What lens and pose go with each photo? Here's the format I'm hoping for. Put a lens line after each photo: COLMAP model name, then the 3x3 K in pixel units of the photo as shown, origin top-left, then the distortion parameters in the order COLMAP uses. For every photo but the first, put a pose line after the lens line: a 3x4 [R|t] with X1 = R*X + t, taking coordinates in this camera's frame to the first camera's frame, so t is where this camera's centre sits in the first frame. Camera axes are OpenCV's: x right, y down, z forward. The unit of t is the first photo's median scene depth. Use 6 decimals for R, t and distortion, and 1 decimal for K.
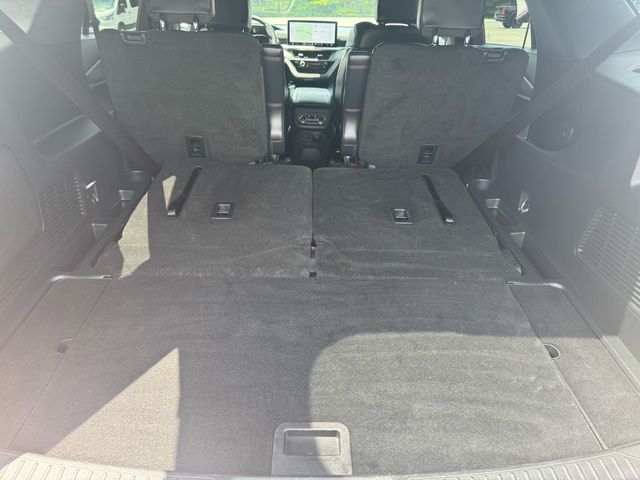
lens RADIAL K [[457.9, 0, 321.7], [0, 457.9, 234.6], [0, 0, 1]] dist [0.009205, -0.018483]
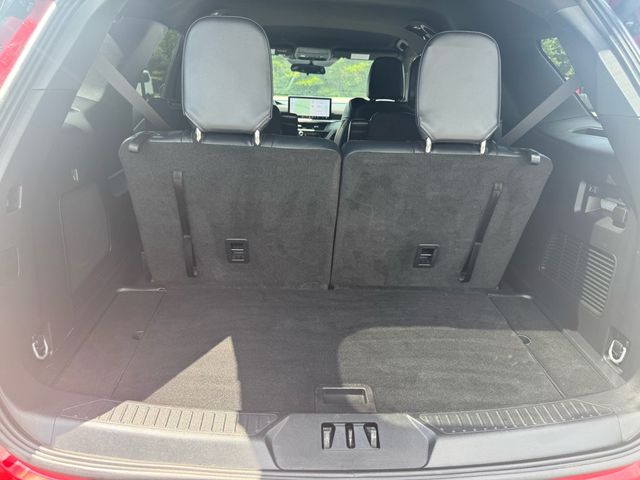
lens RADIAL K [[457.9, 0, 321.1], [0, 457.9, 241.6], [0, 0, 1]] dist [0.009205, -0.018483]
pose [[0.999297, 0.002047, 0.037432, -0.092468], [0.003167, 0.990327, -0.138718, 0.135005], [-0.037354, 0.138739, 0.989624, -0.232922]]
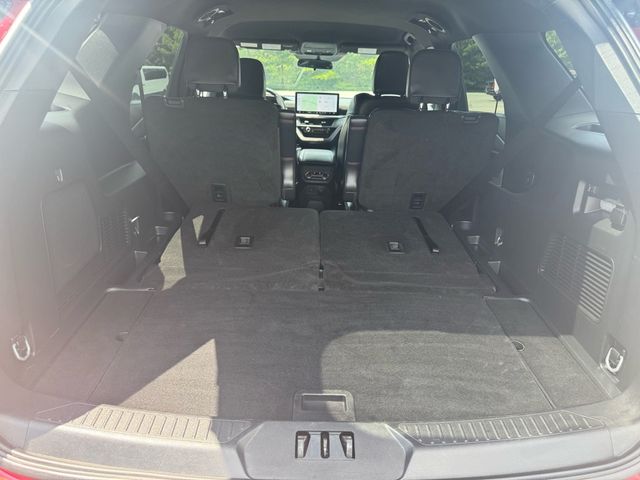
lens RADIAL K [[457.9, 0, 320.2], [0, 457.9, 240.5], [0, 0, 1]] dist [0.009205, -0.018483]
pose [[0.999980, 0.005658, -0.002660, -0.020336], [-0.005955, 0.991565, -0.129474, 0.116681], [0.001905, 0.129487, 0.991579, -0.212650]]
